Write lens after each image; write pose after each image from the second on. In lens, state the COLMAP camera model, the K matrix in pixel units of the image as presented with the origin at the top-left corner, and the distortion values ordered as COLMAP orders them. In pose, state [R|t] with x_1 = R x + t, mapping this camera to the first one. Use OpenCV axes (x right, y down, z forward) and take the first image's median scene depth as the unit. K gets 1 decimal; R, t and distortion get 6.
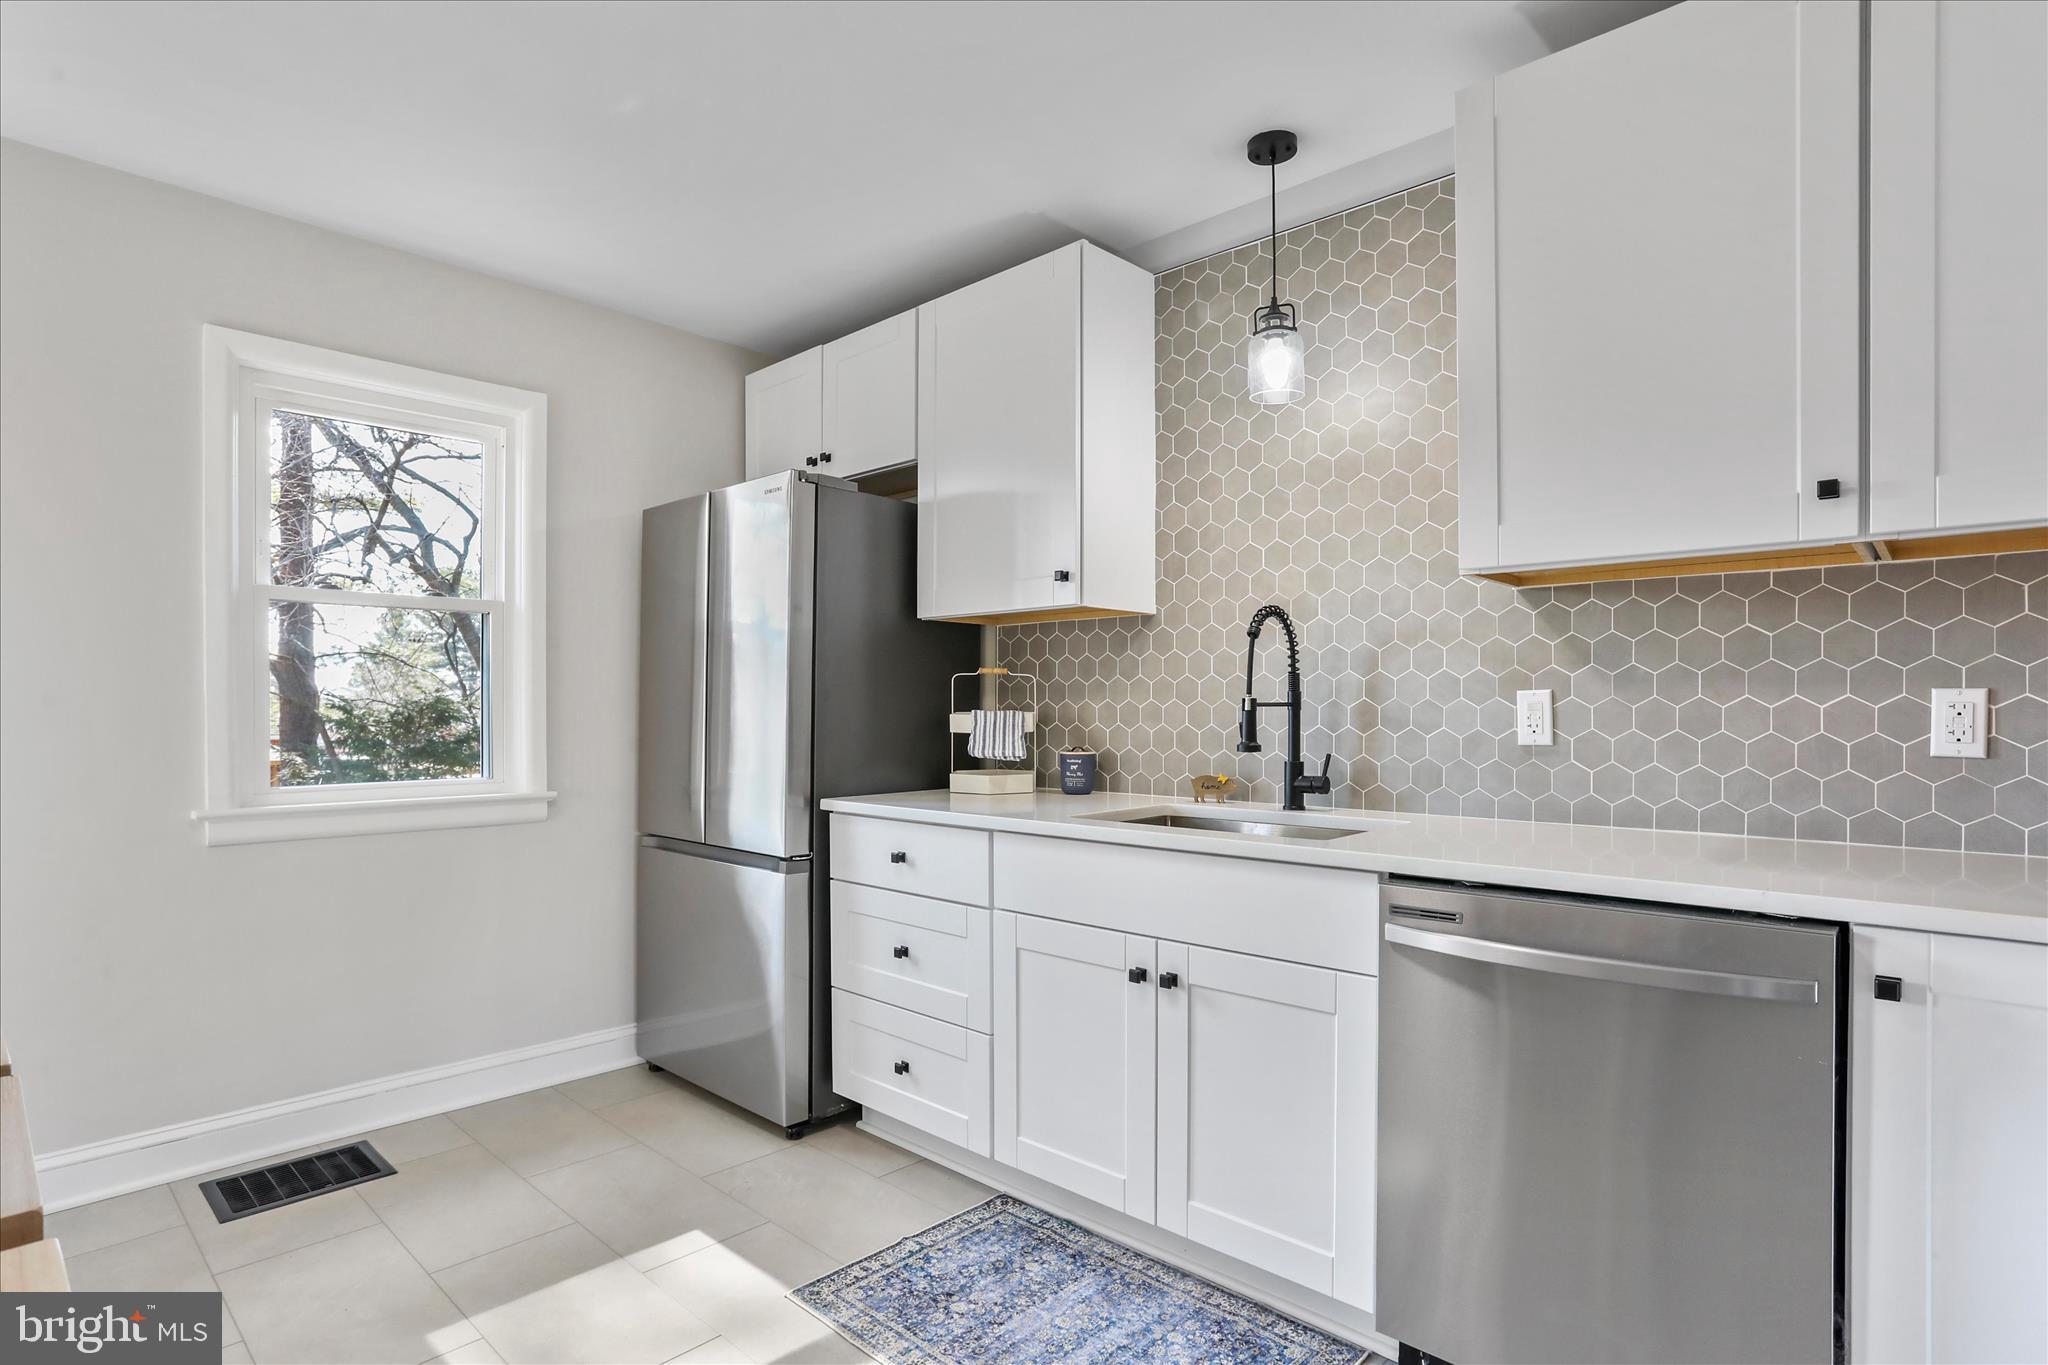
lens RADIAL K [[1023.1, 0, 1026.9], [0, 1023.1, 730.6], [0, 0, 1]] dist [-0.001139, 0.004478]
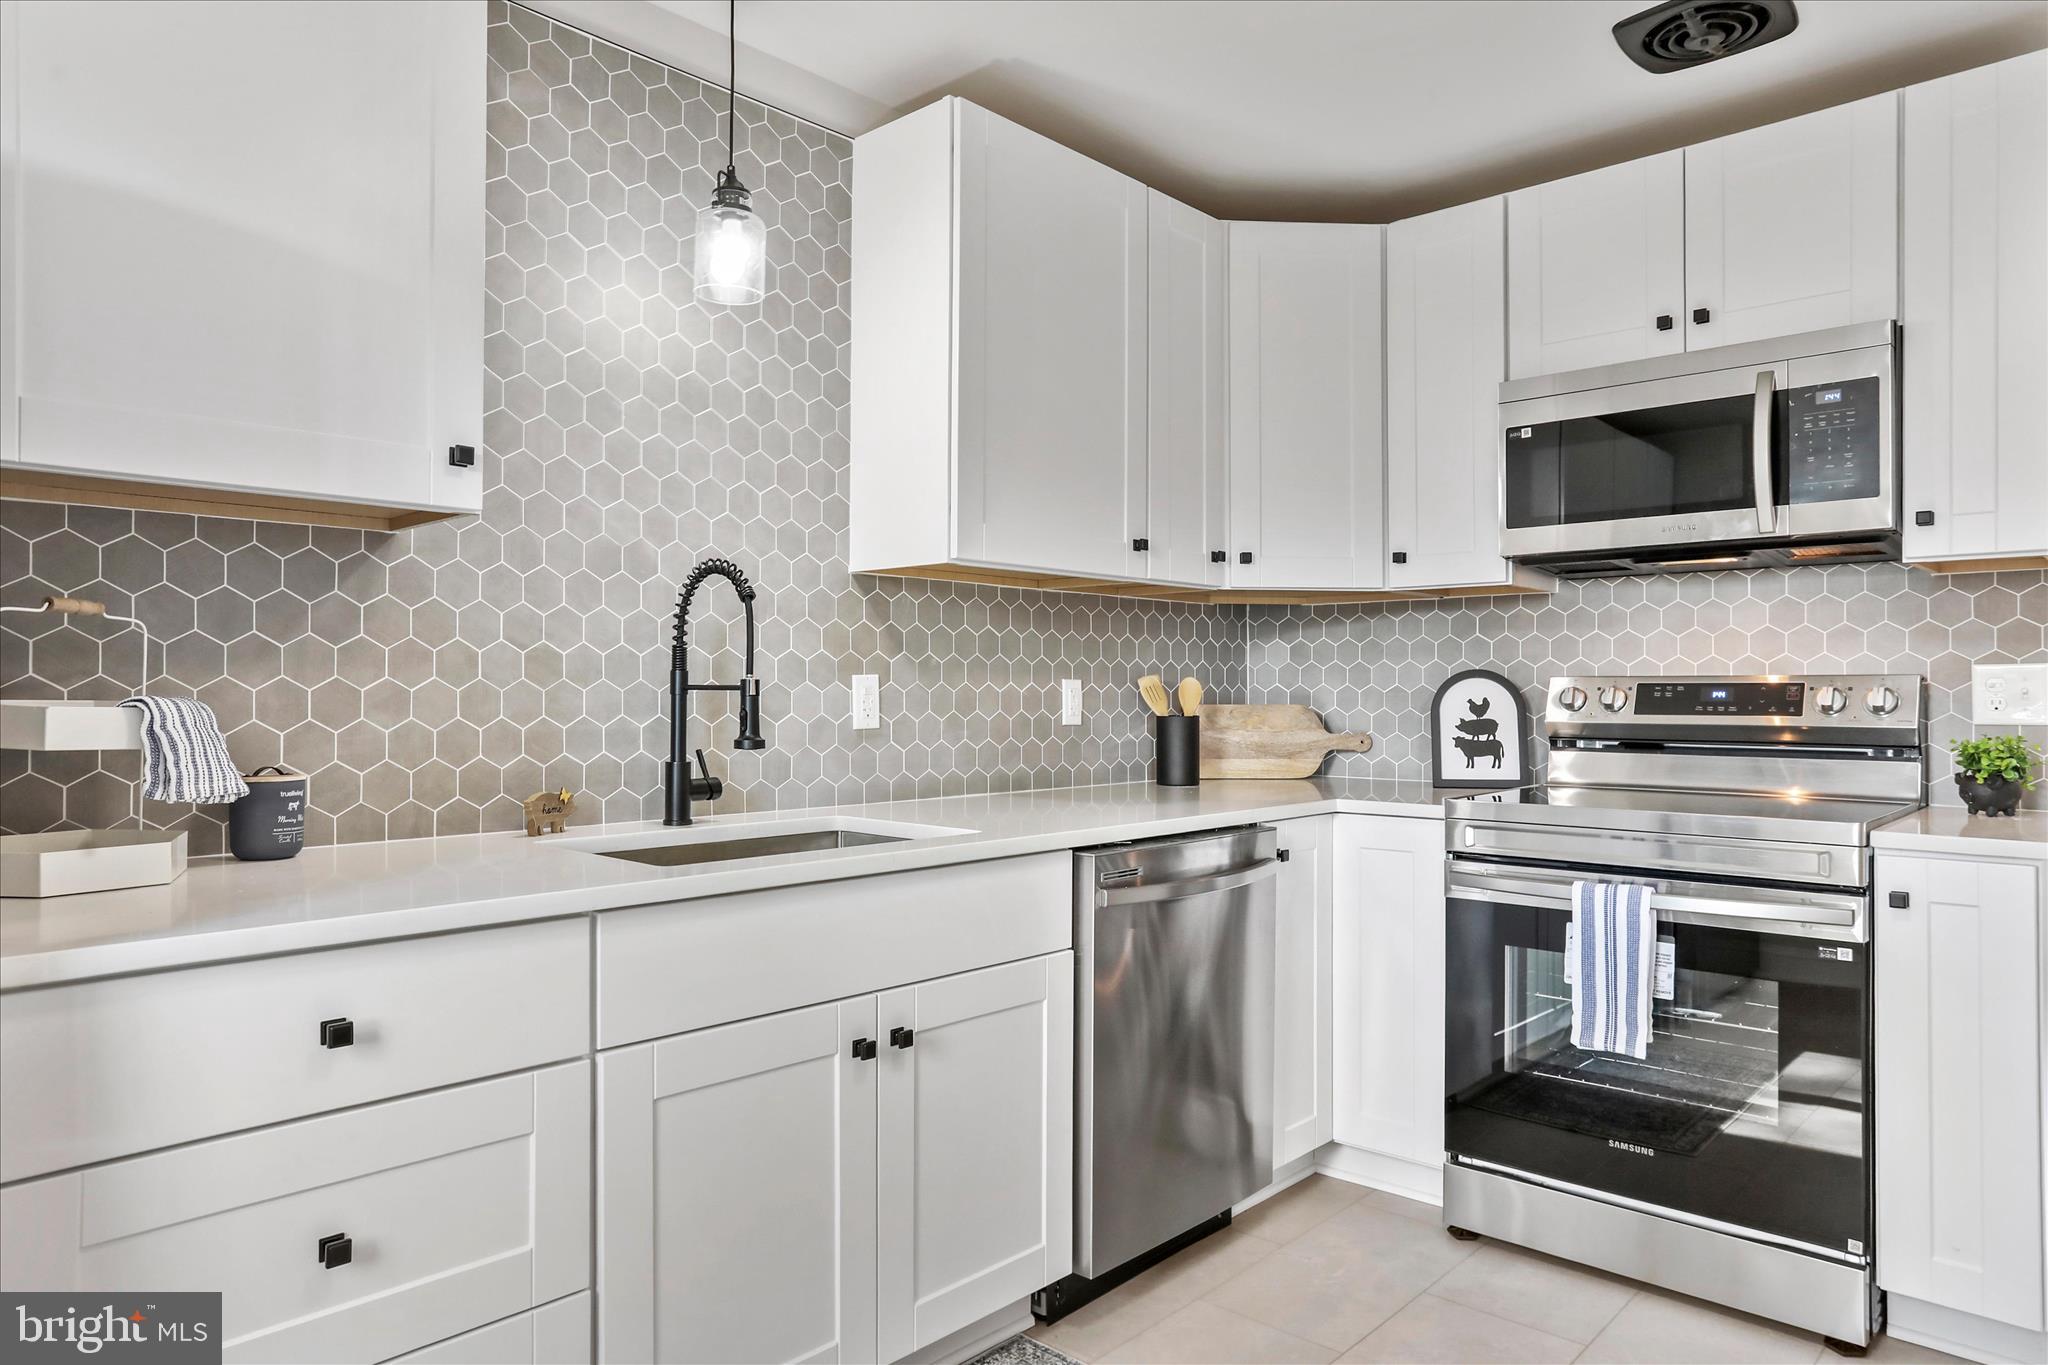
lens RADIAL K [[1306.7, 0, 1025.3], [0, 1306.7, 685.0], [0, 0, 1]] dist [0.009138, 0.002668]
pose [[0.031573, 0.002729, 0.999498, -0.769595], [0.017752, 0.999837, -0.003291, -0.021440], [-0.999344, 0.017847, 0.031520, 0.767113]]
